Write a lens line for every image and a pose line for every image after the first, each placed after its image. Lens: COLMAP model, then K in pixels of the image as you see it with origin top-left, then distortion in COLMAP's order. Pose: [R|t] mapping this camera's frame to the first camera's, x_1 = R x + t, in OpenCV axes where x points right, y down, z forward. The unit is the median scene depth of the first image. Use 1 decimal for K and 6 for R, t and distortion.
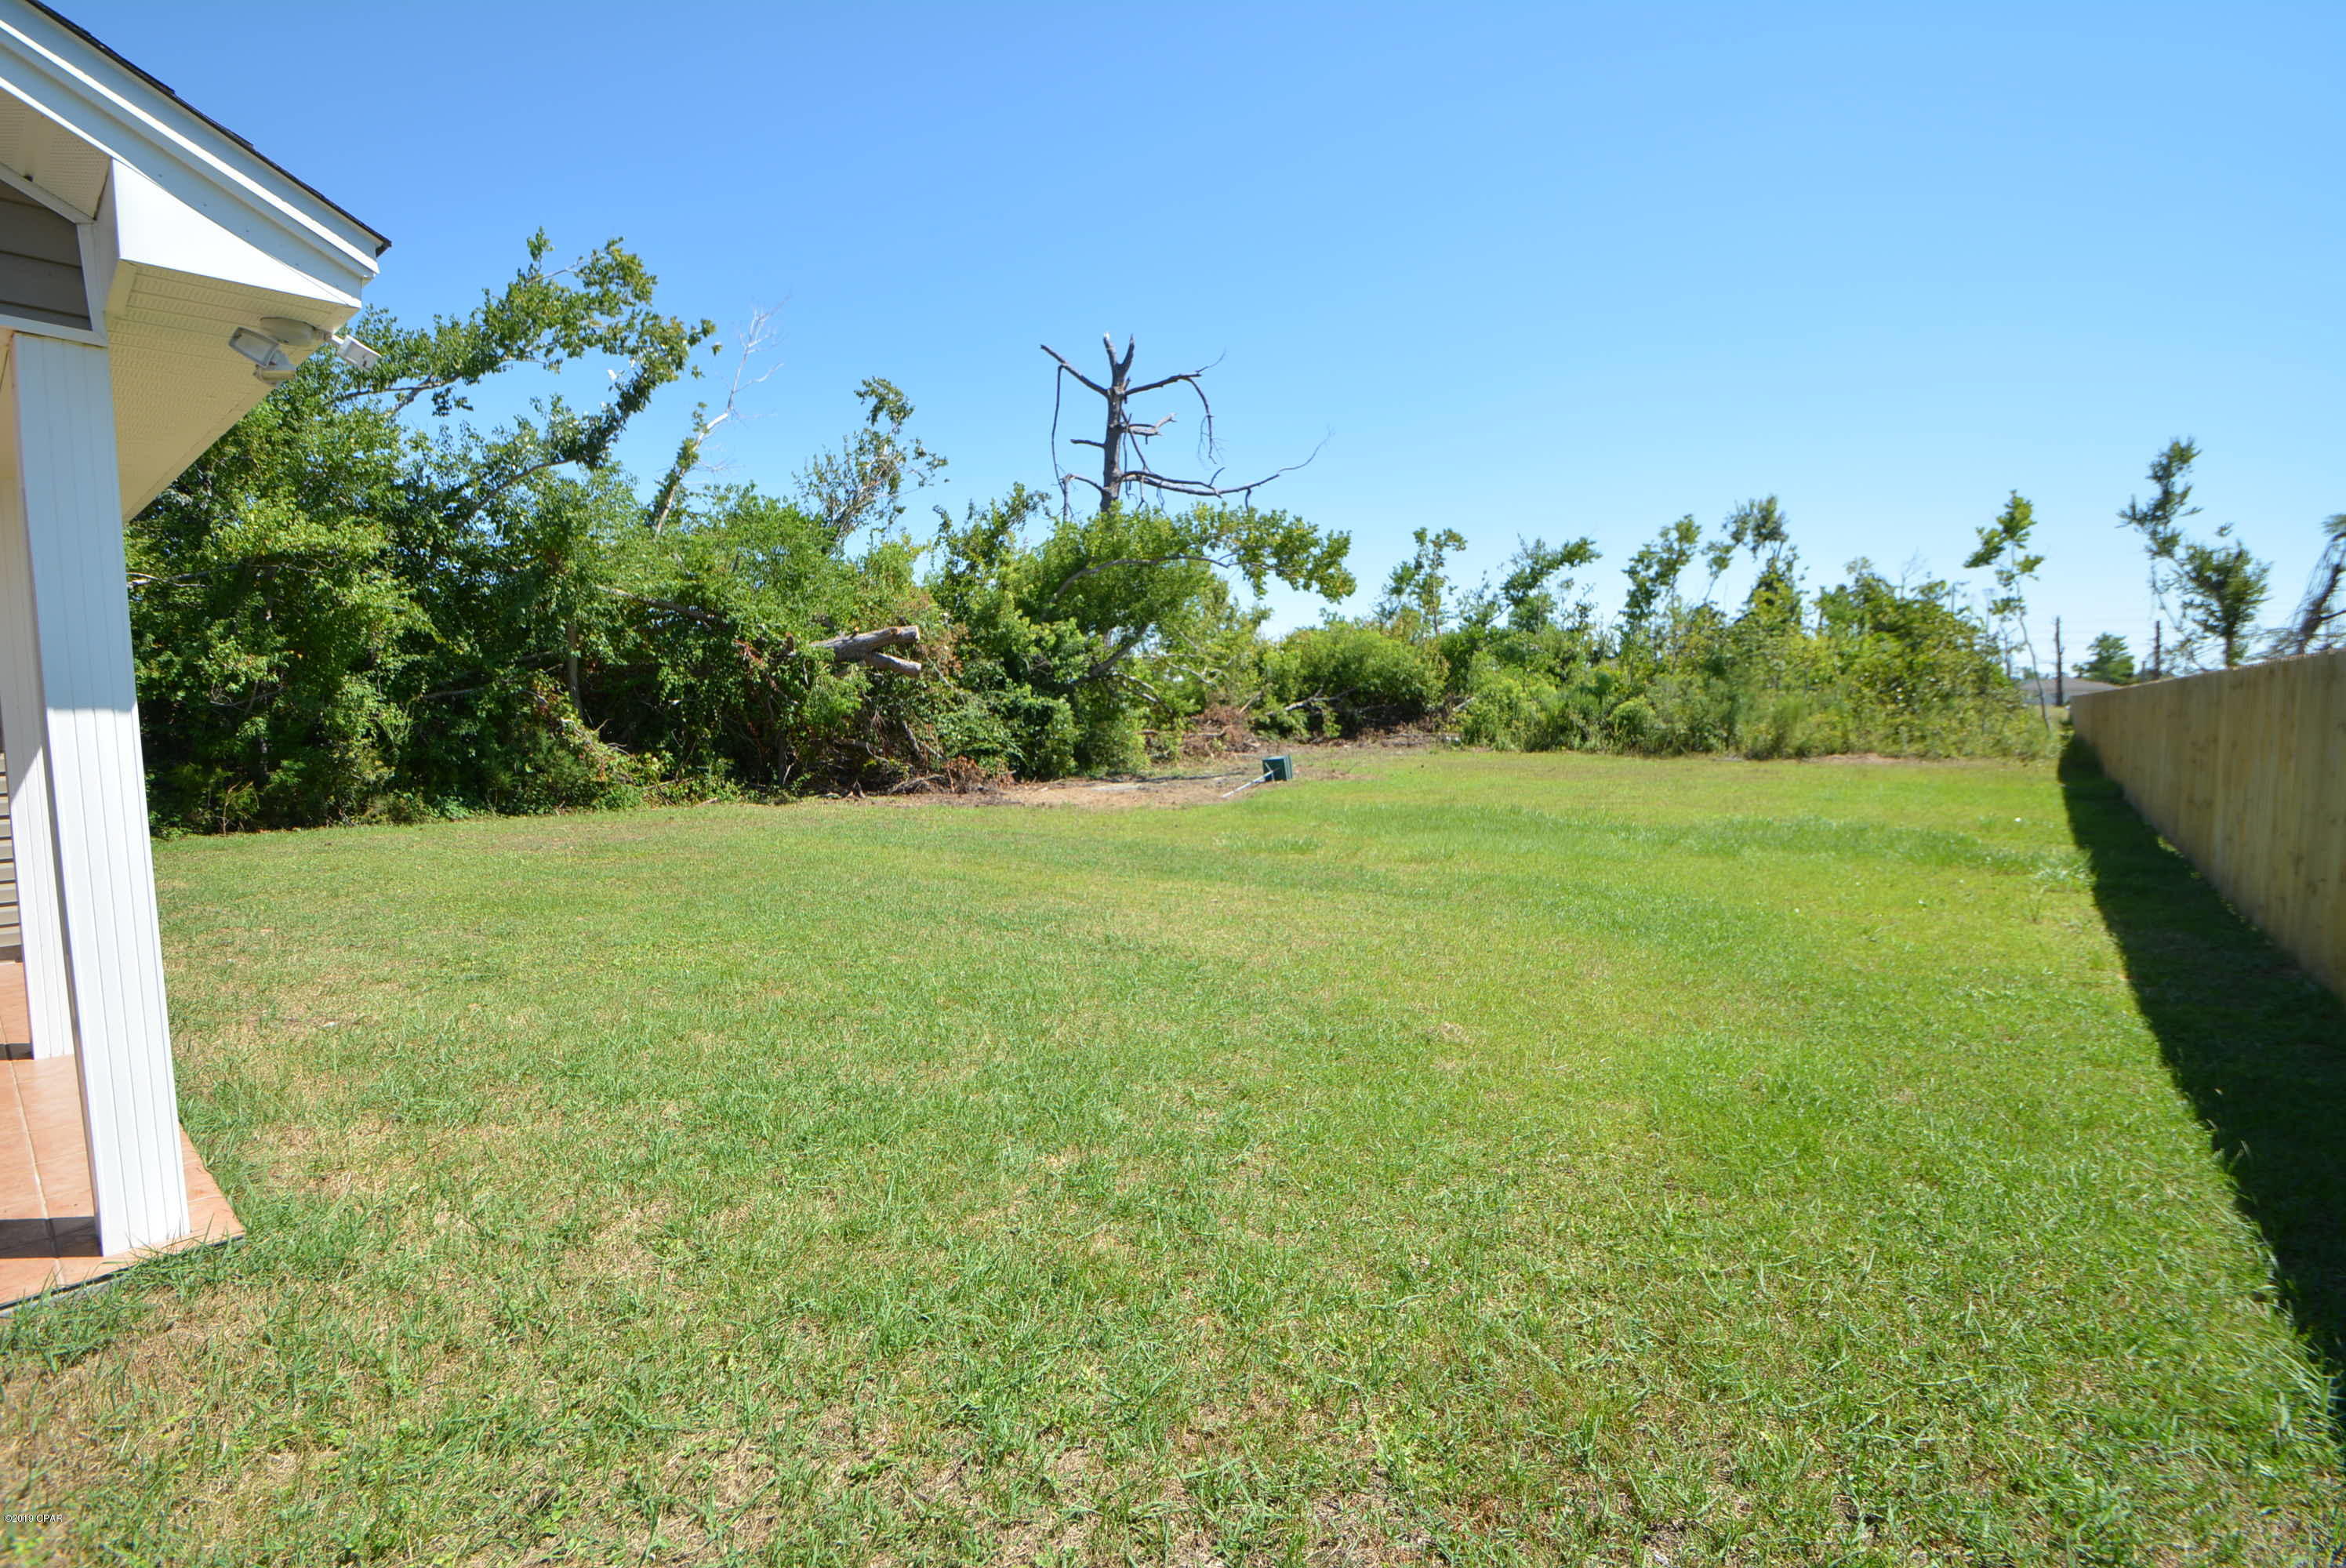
lens RADIAL K [[1028.2, 0, 1173.0], [0, 1028.2, 784.0], [0, 0, 1]] dist [0.001658, -0.008319]
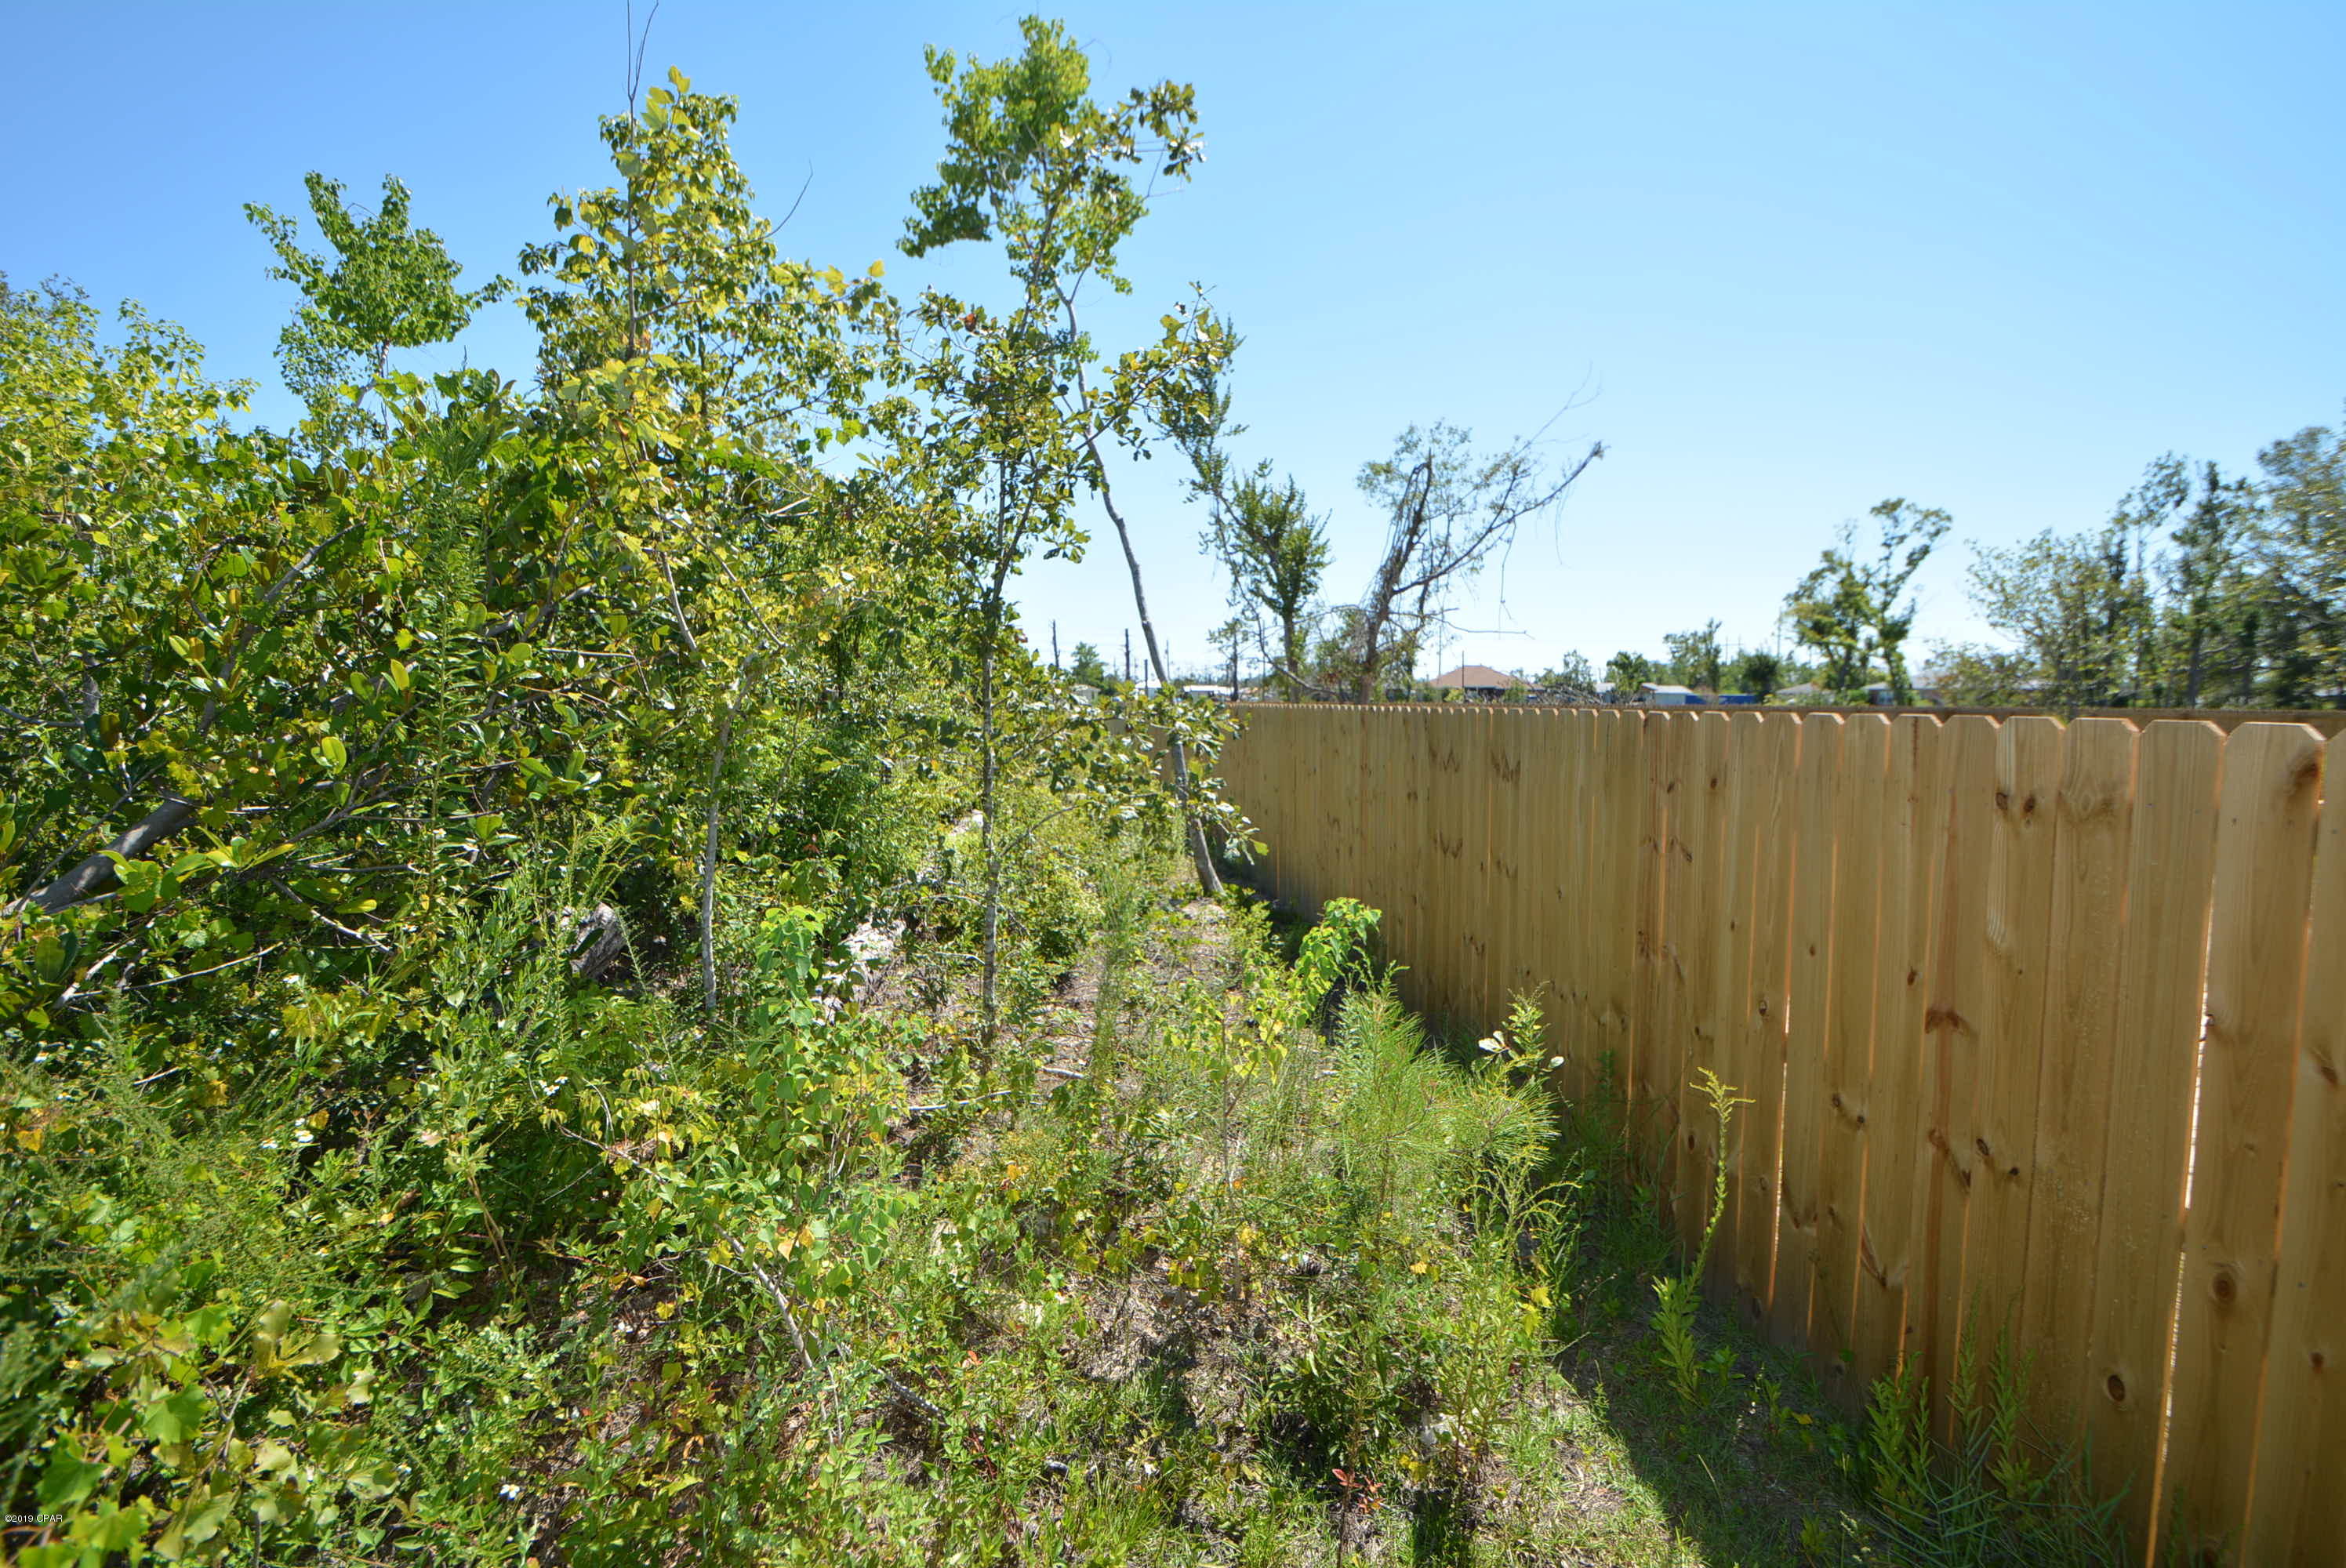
lens RADIAL K [[1028.2, 0, 1173.0], [0, 1028.2, 784.0], [0, 0, 1]] dist [0.001658, -0.008319]
pose [[0.677784, -0.061647, 0.732672, 0.460623], [0.058591, 0.997838, 0.029756, -0.056164], [-0.732923, 0.022760, 0.679931, 0.577440]]
